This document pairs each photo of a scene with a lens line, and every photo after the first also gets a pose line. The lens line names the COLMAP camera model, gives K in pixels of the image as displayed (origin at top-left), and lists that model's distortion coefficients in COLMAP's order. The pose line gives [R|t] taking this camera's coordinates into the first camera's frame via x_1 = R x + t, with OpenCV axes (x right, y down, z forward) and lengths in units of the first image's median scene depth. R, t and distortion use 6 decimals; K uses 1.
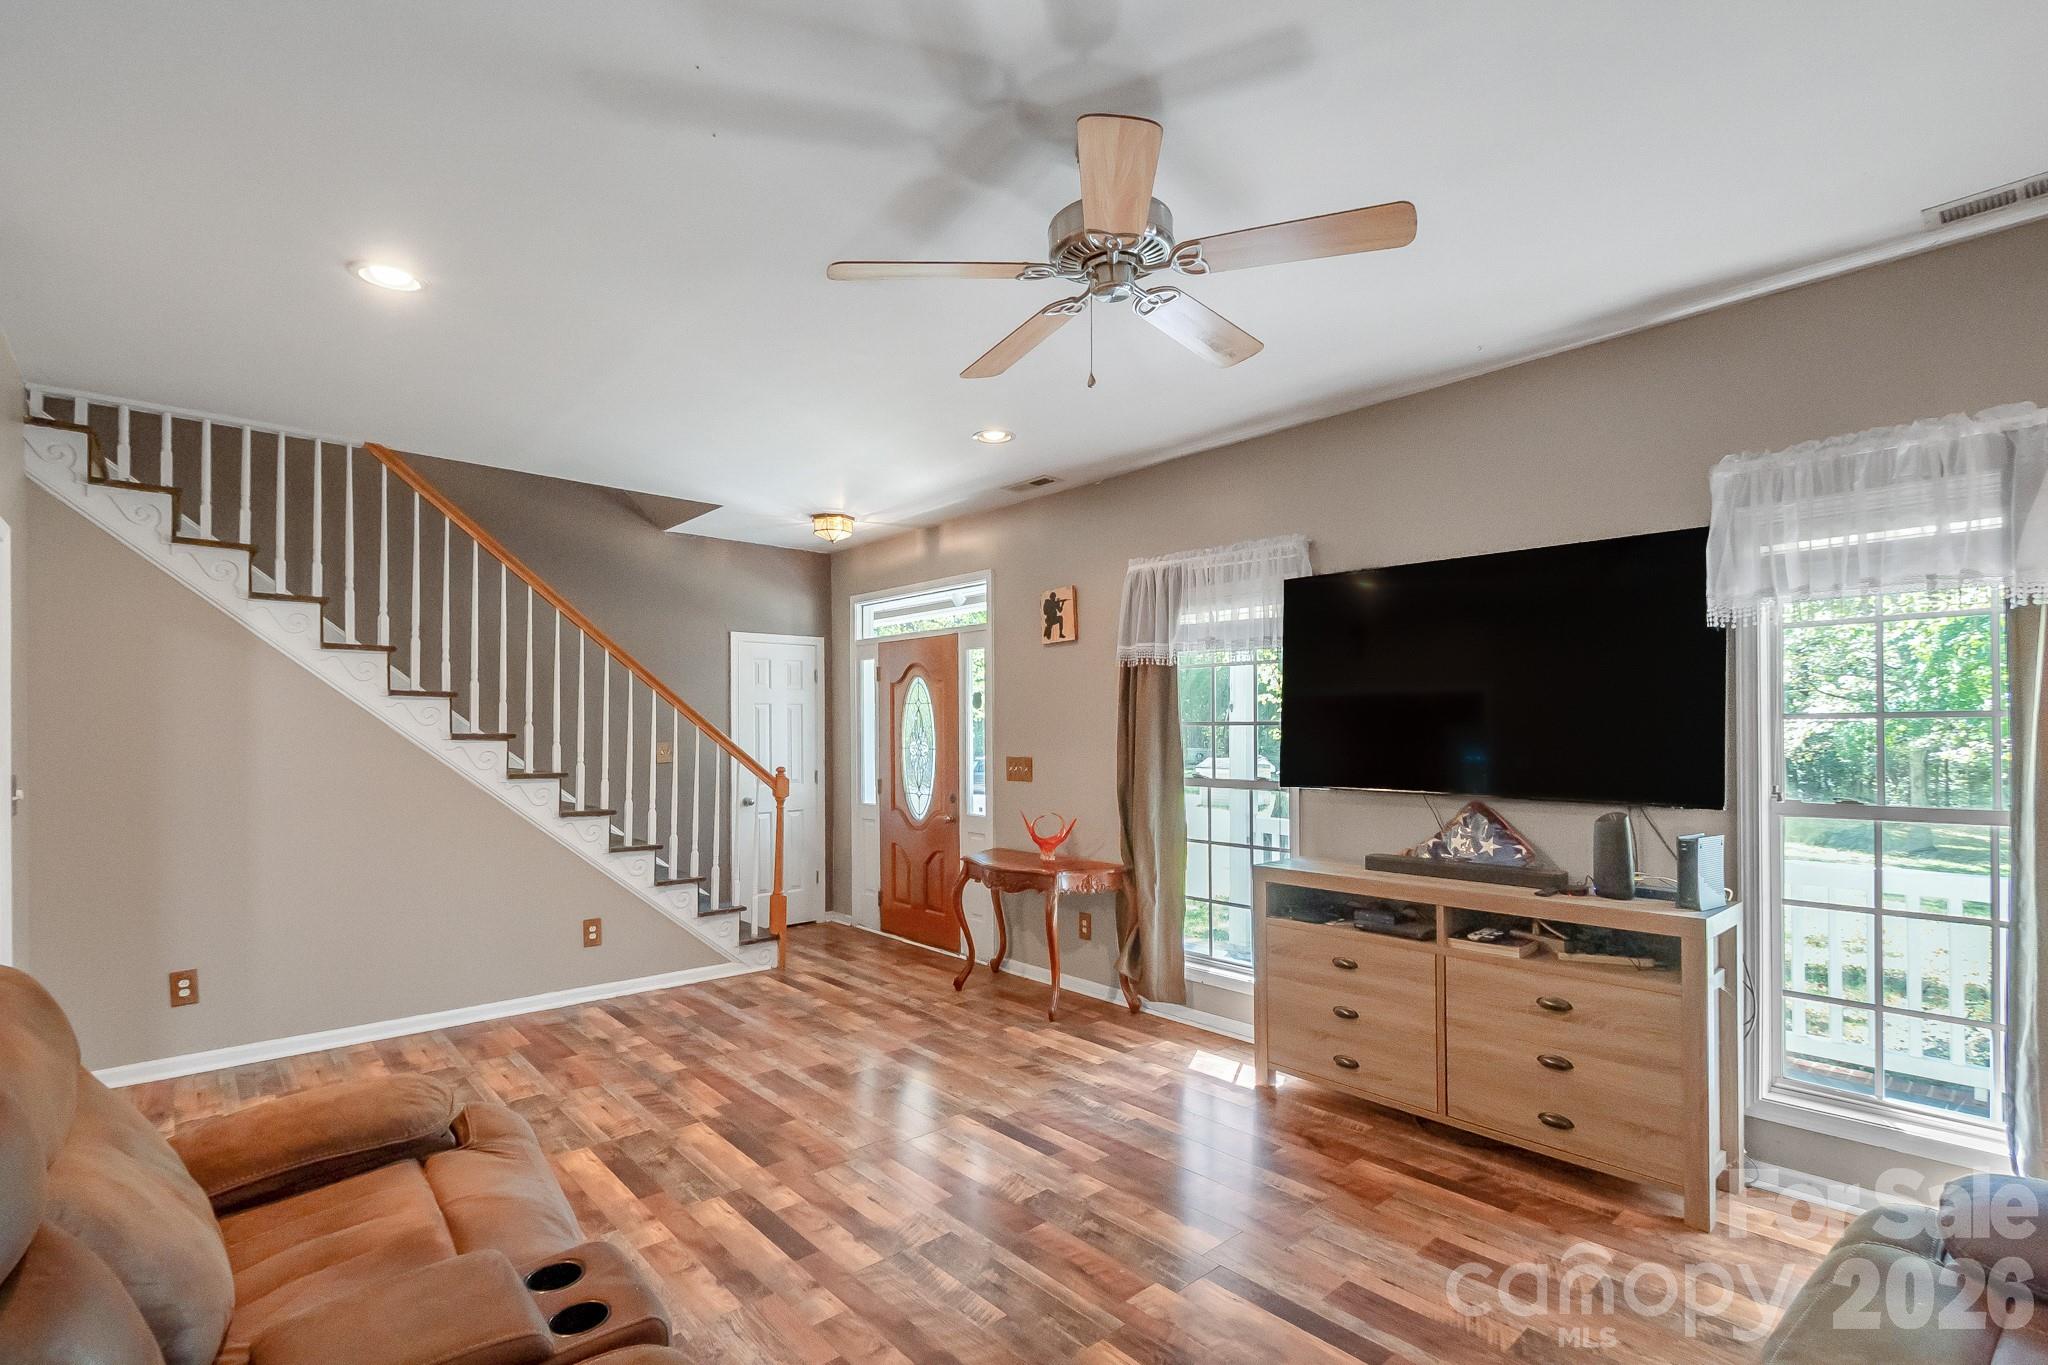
lens RADIAL K [[937.6, 0, 1014.3], [0, 937.6, 724.3], [0, 0, 1]] dist [0.004568, -0.002944]
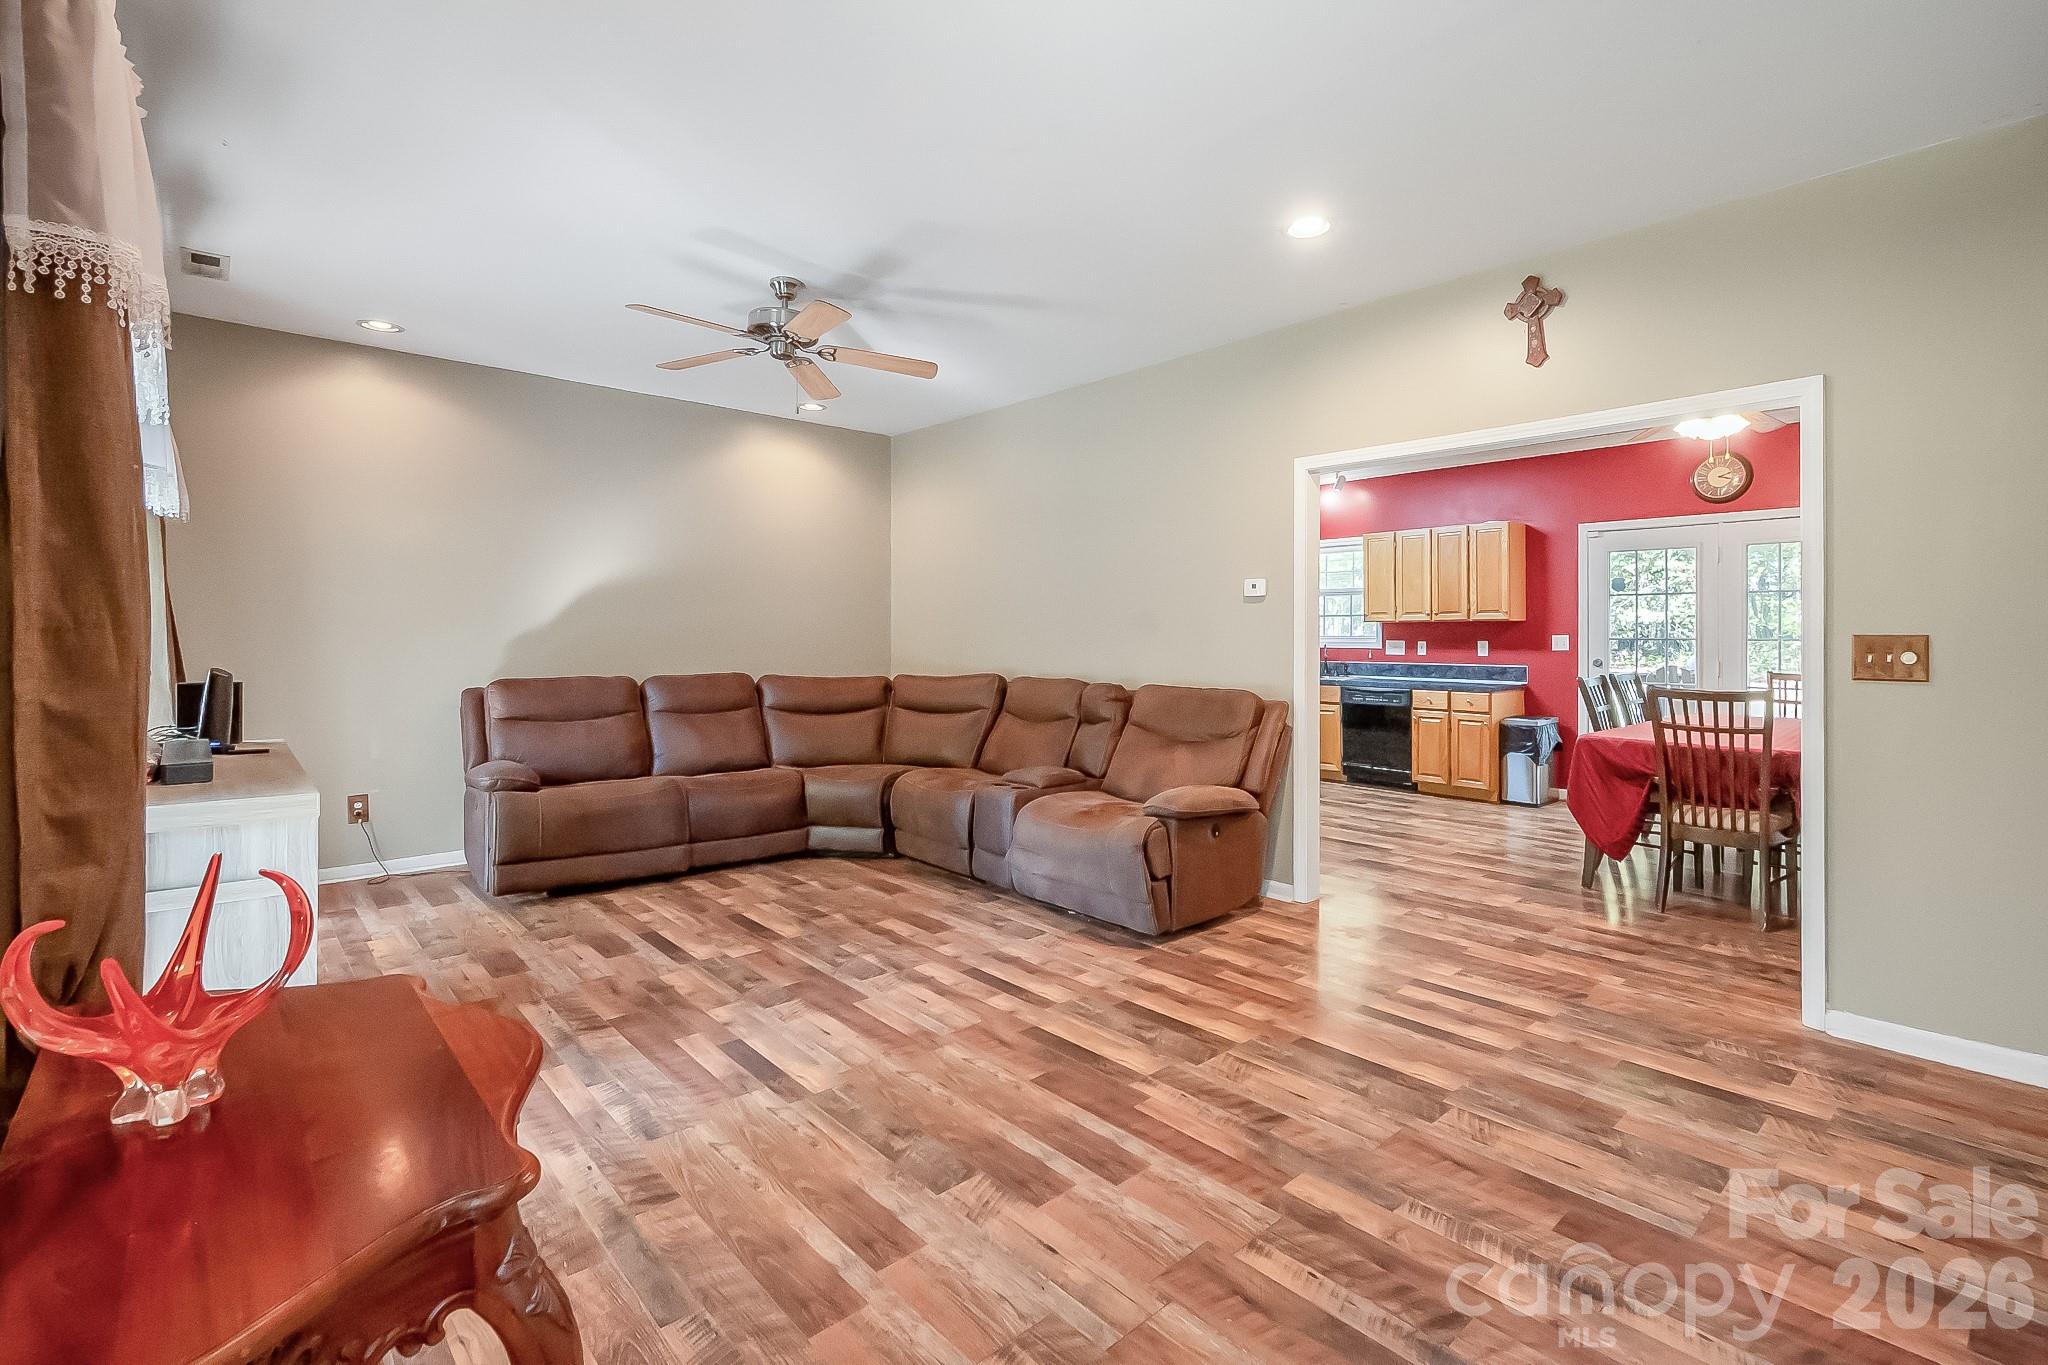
lens RADIAL K [[937.6, 0, 1053.7], [0, 937.6, 639.8], [0, 0, 1]] dist [0.004568, -0.002944]
pose [[-0.999657, 0.000816, -0.026194, -0.217351], [0.000827, 1.000000, -0.000417, 0.050125], [0.026193, -0.000439, -0.999657, 1.666976]]
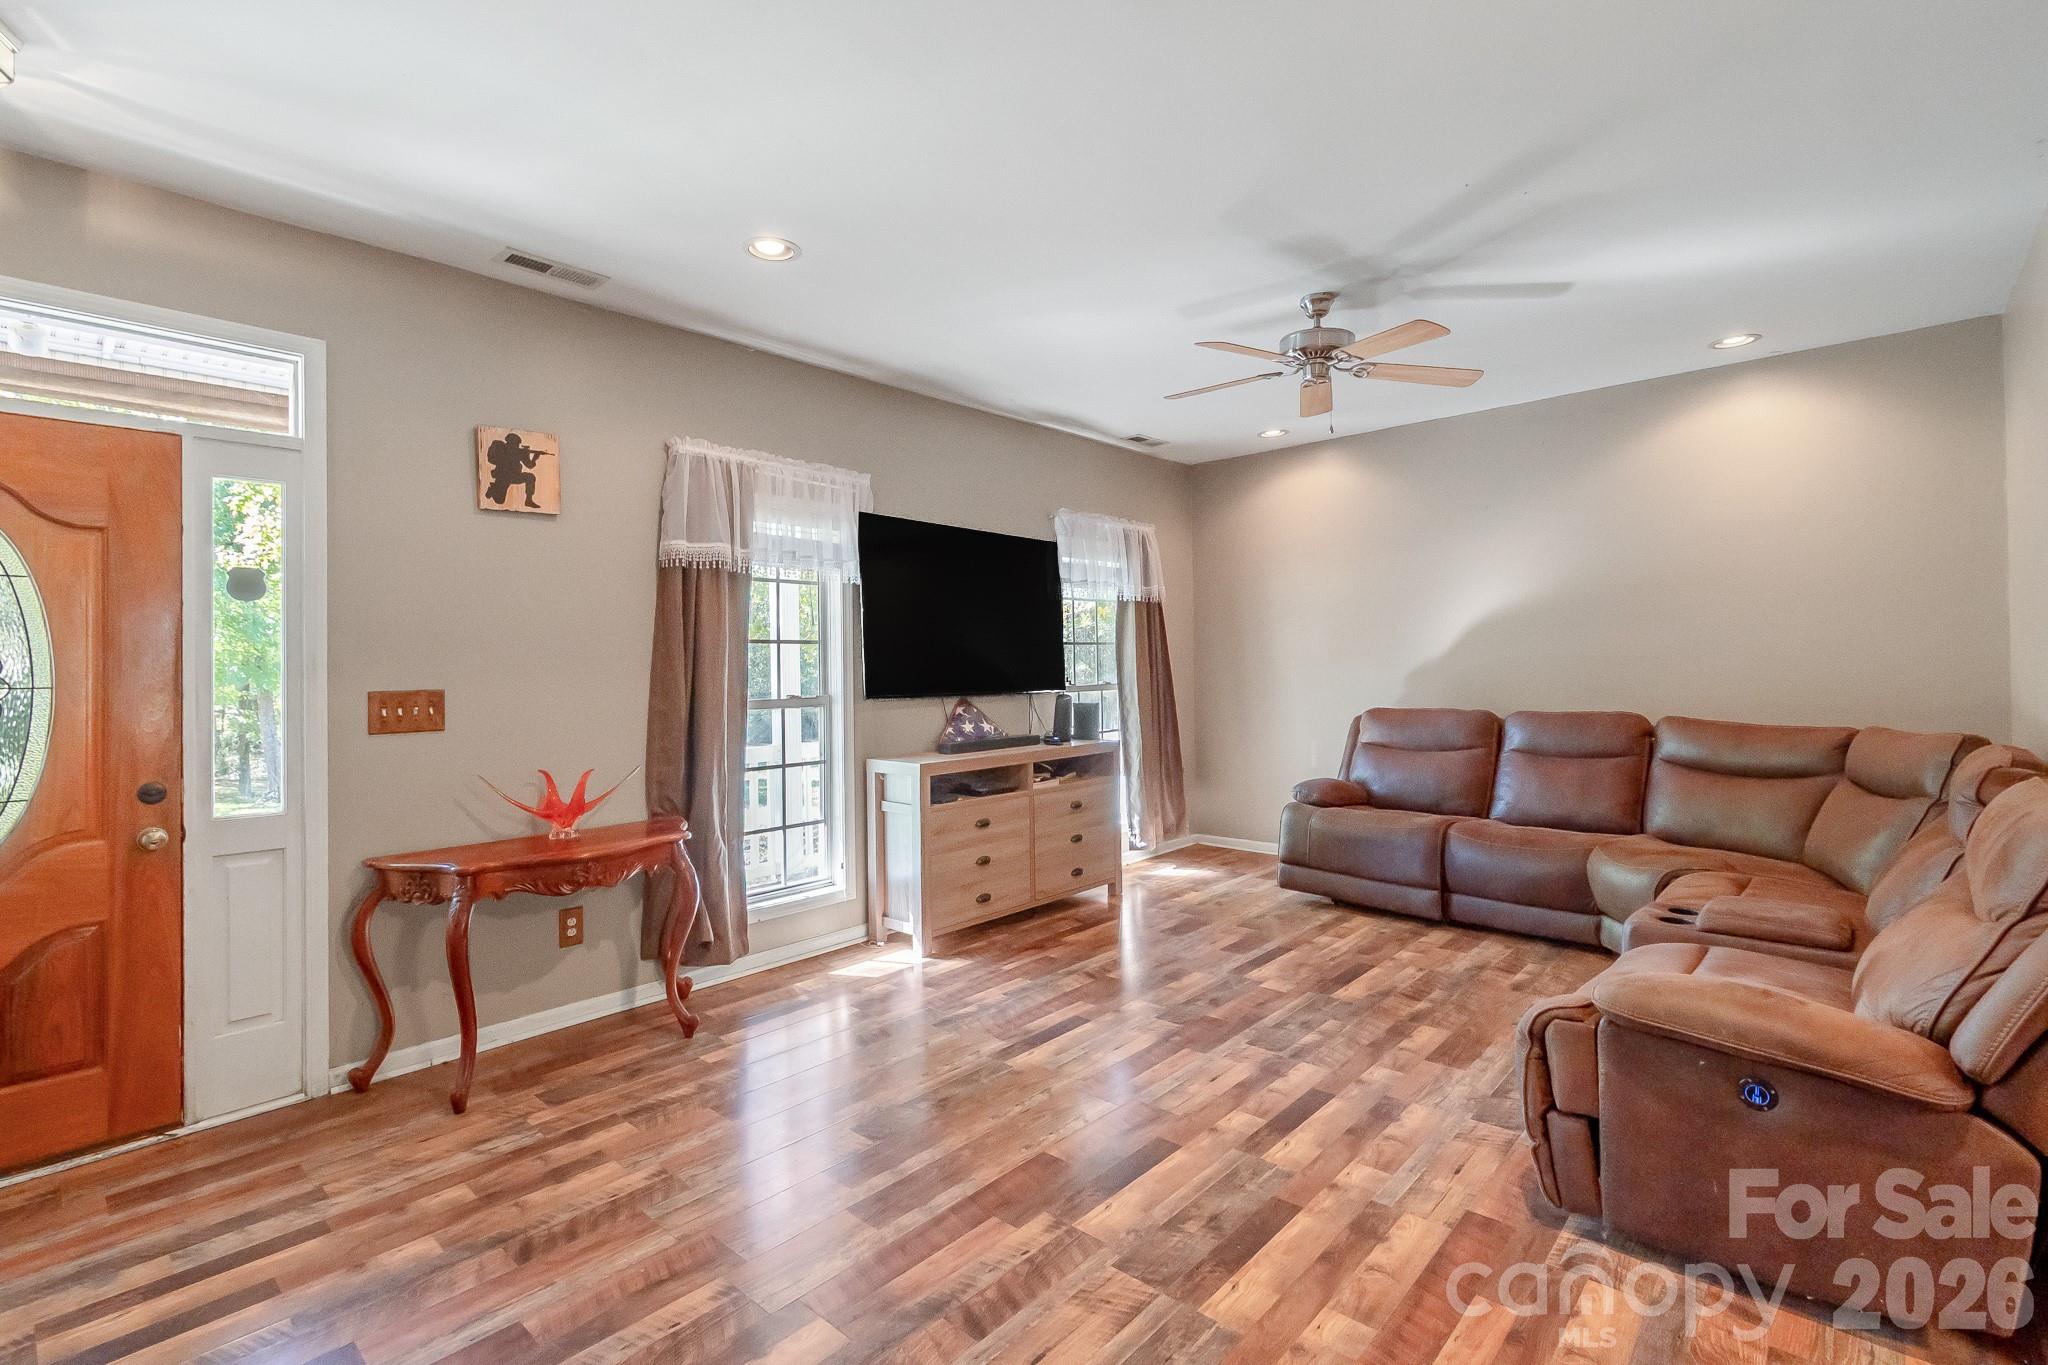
lens RADIAL K [[937.6, 0, 1013.4], [0, 937.6, 657.4], [0, 0, 1]] dist [0.004568, -0.002944]
pose [[-0.100487, 0.016820, 0.994796, -0.907071], [0.011670, 0.999808, -0.015726, 0.040922], [-0.994870, 0.010029, -0.100664, 1.022897]]
